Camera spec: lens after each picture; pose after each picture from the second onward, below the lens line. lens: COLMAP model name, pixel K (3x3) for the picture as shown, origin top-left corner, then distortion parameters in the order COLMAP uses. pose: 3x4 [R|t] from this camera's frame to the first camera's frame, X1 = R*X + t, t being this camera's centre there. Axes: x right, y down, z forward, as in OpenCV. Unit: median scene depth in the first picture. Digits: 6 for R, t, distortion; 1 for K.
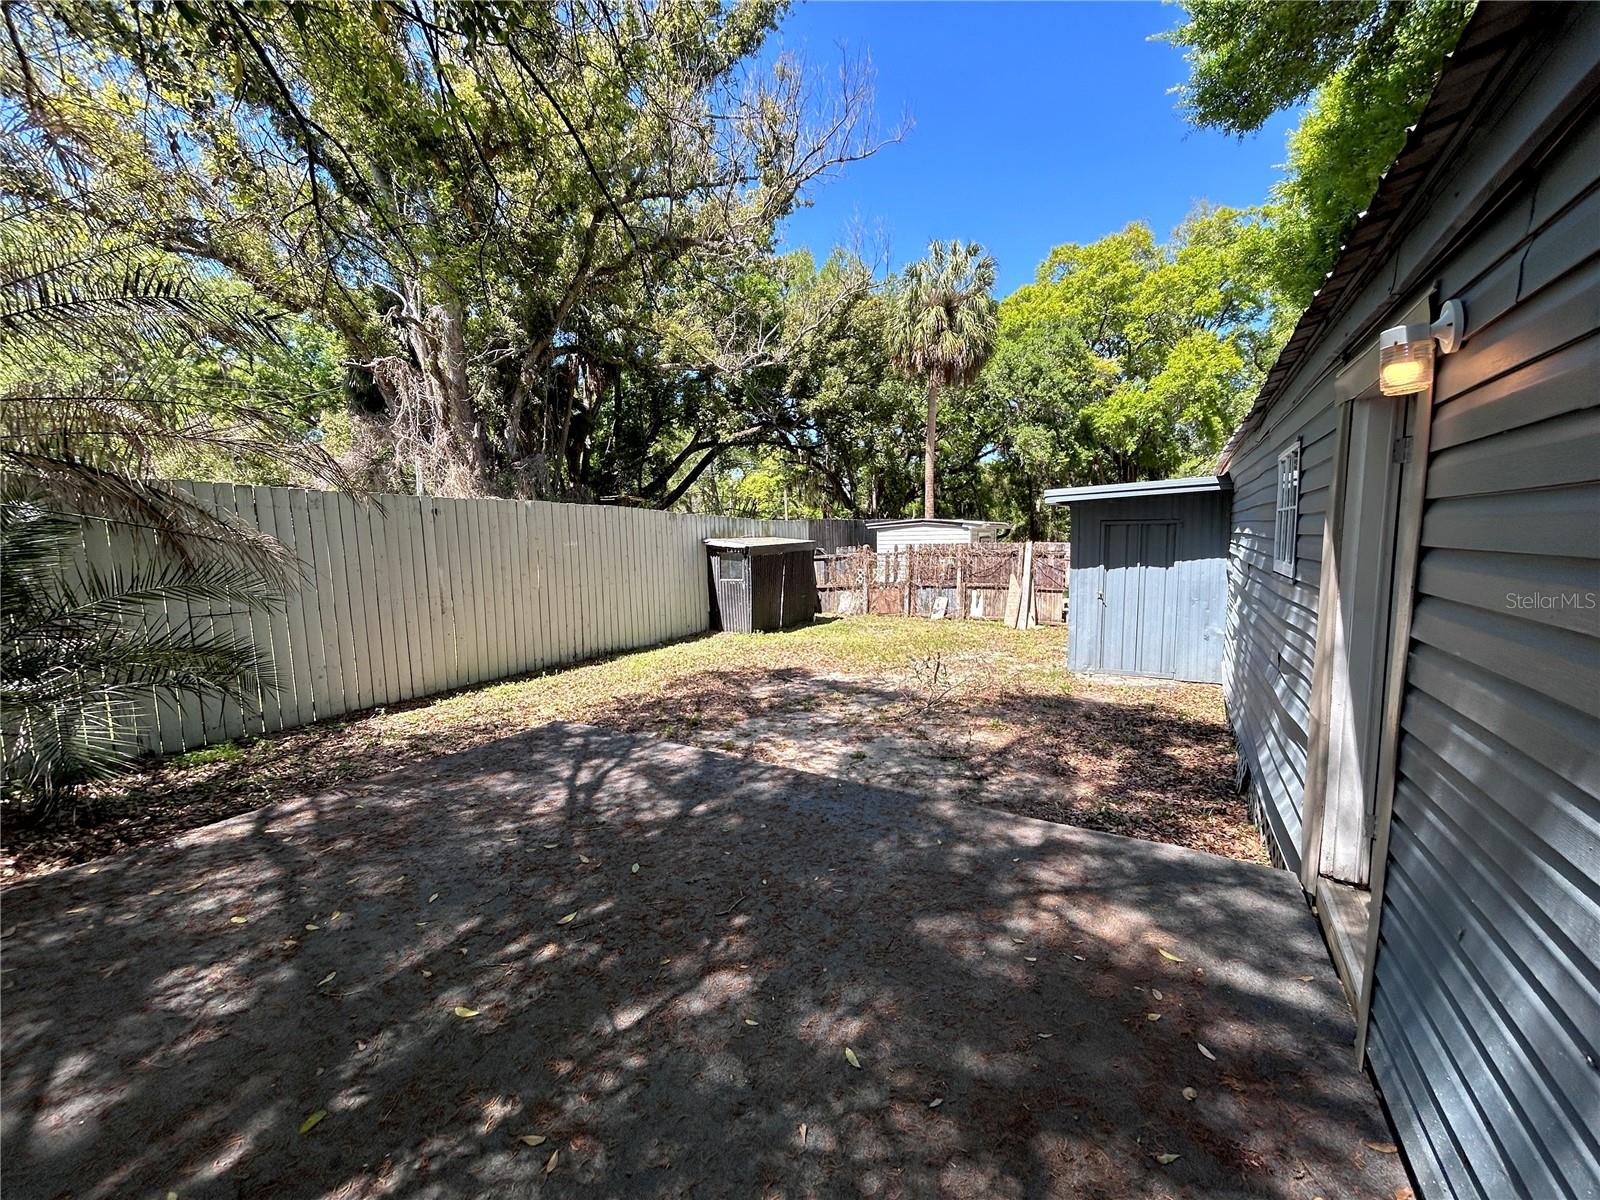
lens RADIAL K [[642.0, 0, 794.5], [0, 642.0, 604.1], [0, 0, 1]] dist [-0.002362, 0.000435]
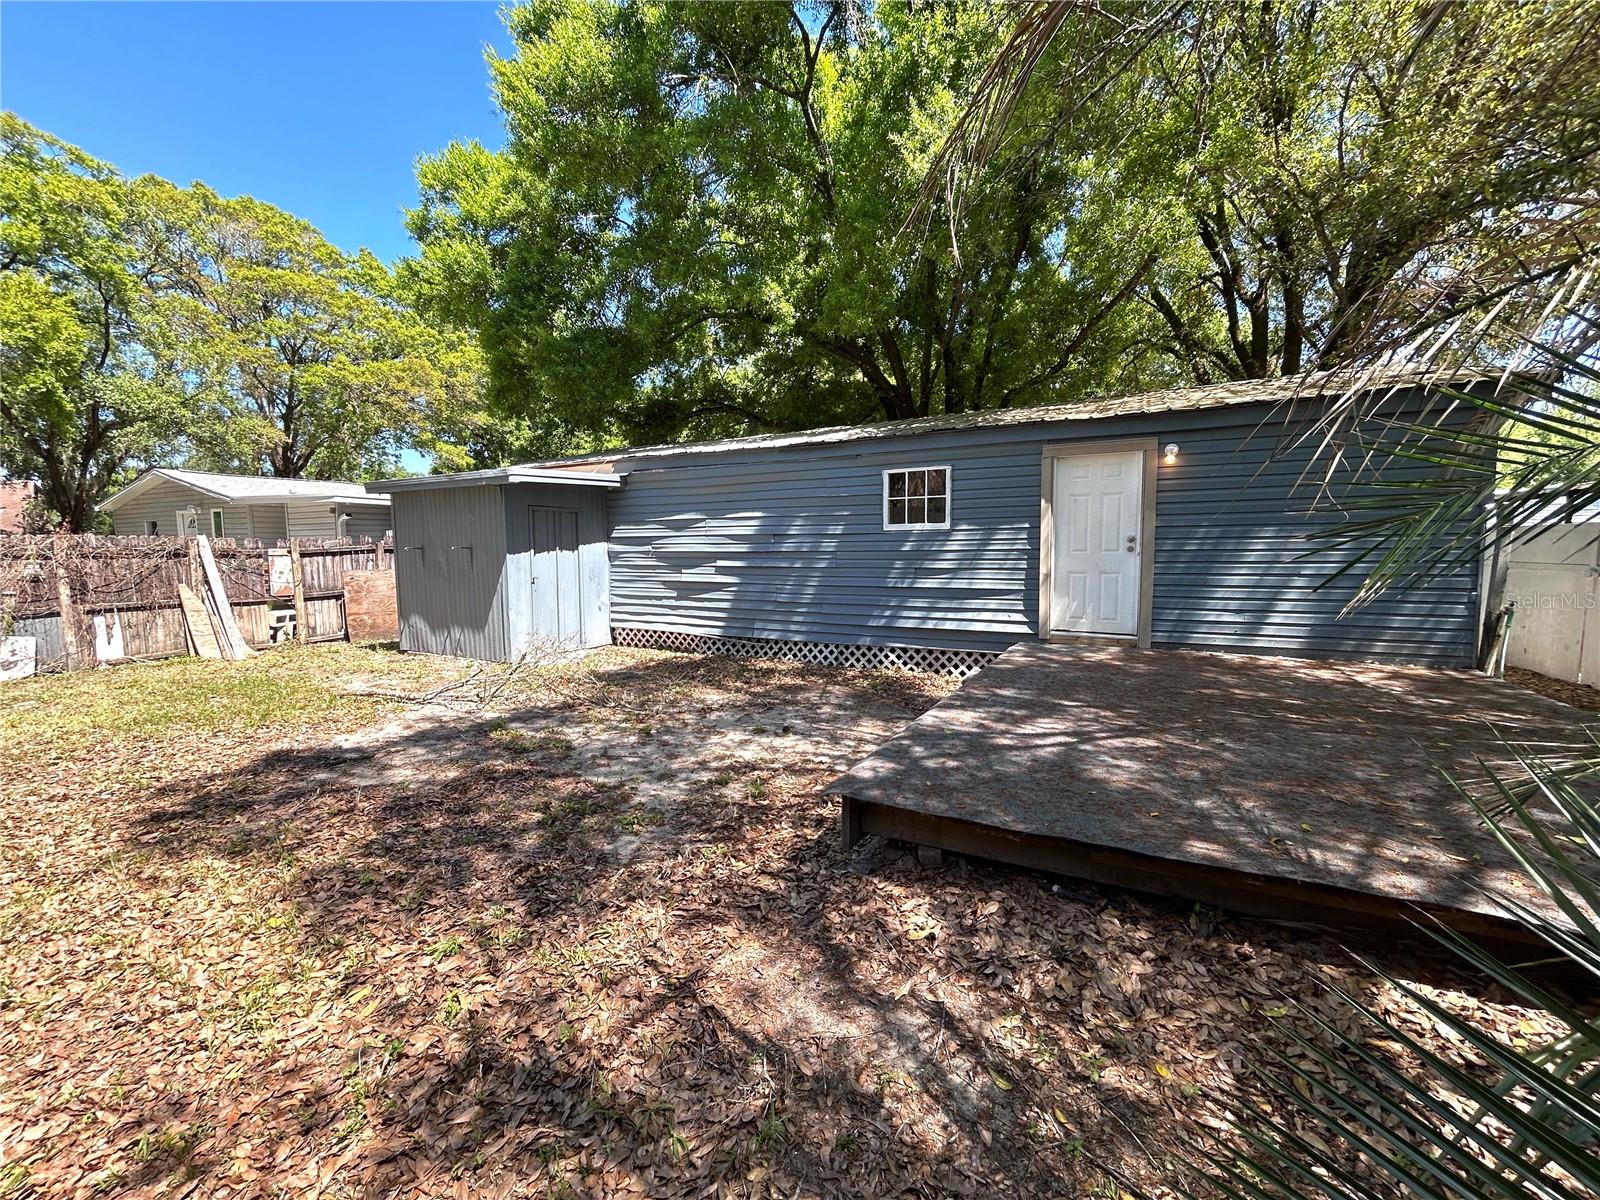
lens RADIAL K [[642.0, 0, 793.6], [0, 642.0, 597.7], [0, 0, 1]] dist [-0.002362, 0.000435]
pose [[-0.045300, -0.066284, 0.996772, -0.999409], [0.115643, 0.990740, 0.071139, -0.019806], [-0.992257, 0.118493, -0.037215, 1.169479]]
